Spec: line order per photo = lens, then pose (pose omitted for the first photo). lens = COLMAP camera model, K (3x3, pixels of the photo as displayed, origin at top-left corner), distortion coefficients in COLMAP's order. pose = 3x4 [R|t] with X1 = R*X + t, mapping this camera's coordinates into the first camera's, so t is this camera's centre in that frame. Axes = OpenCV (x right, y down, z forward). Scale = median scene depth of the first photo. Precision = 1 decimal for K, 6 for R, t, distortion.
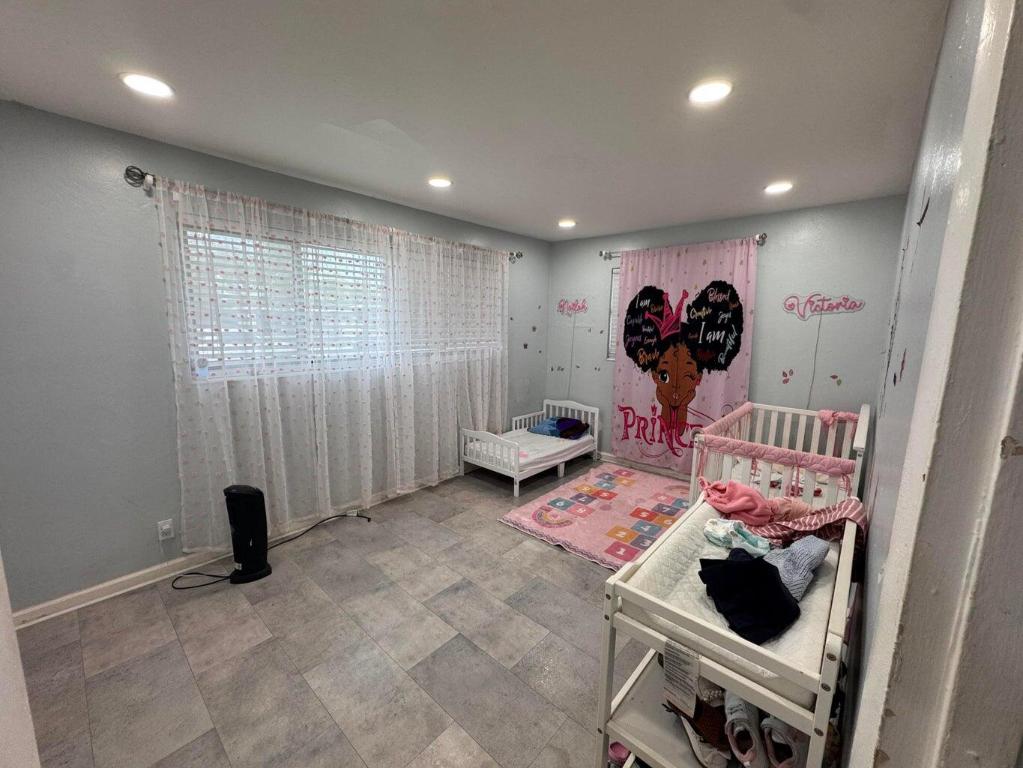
lens RADIAL K [[408.3, 0, 511.5], [0, 408.3, 384.0], [0, 0, 1]] dist [-0.002717, -0.000153]
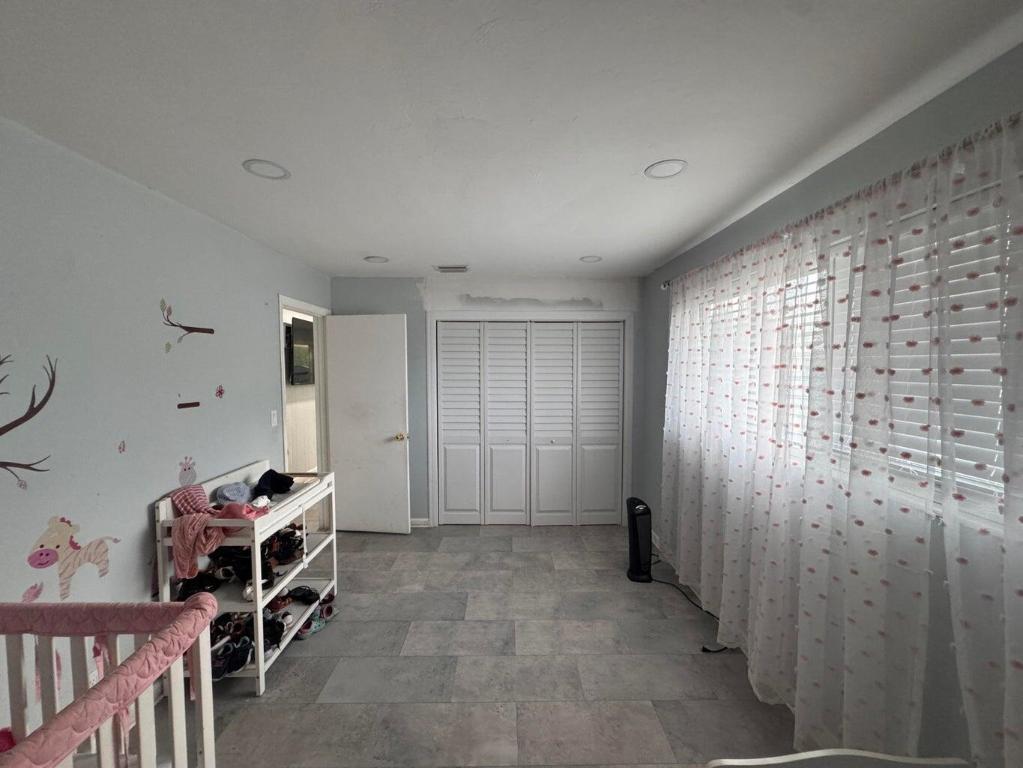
lens RADIAL K [[408.3, 0, 511.5], [0, 408.3, 384.0], [0, 0, 1]] dist [0.000956, 0.000075]
pose [[-0.736308, 0.014893, -0.676482, 0.431908], [-0.114753, 0.982528, 0.146531, -0.221777], [0.666845, 0.185520, -0.721734, 1.327355]]
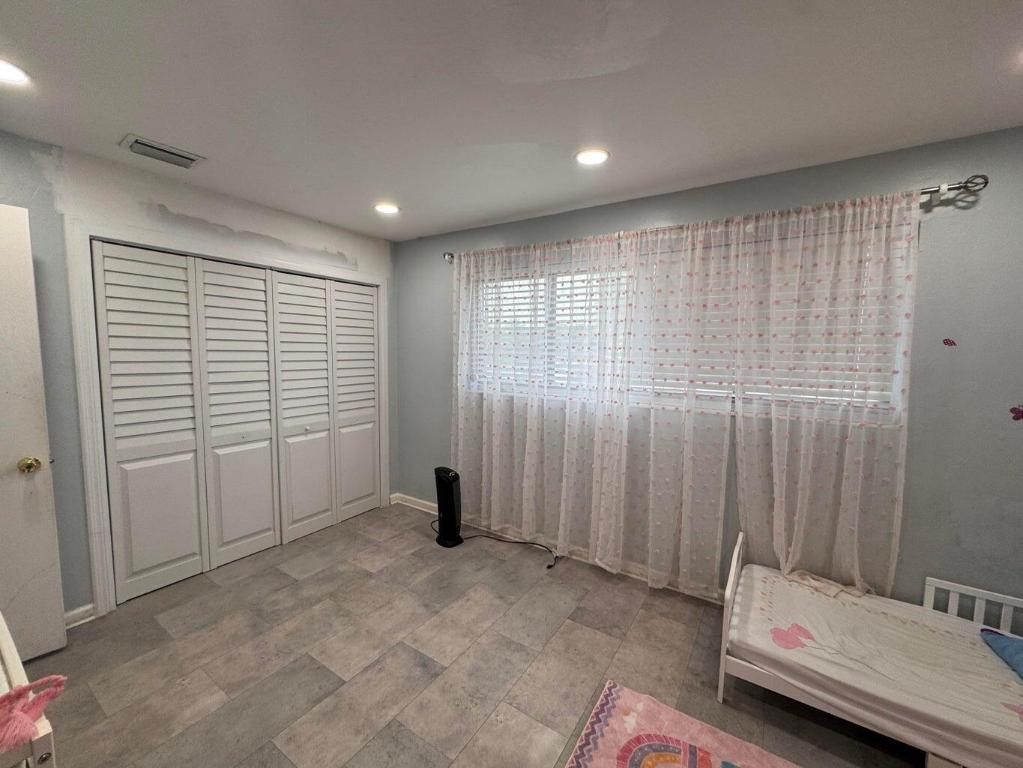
lens RADIAL K [[408.3, 0, 511.5], [0, 408.3, 384.0], [0, 0, 1]] dist [-0.002717, -0.000153]
pose [[0.150198, 0.068260, -0.986297, 0.541938], [-0.165841, 0.985218, 0.042930, -0.095243], [0.974647, 0.157121, 0.159298, 0.783435]]
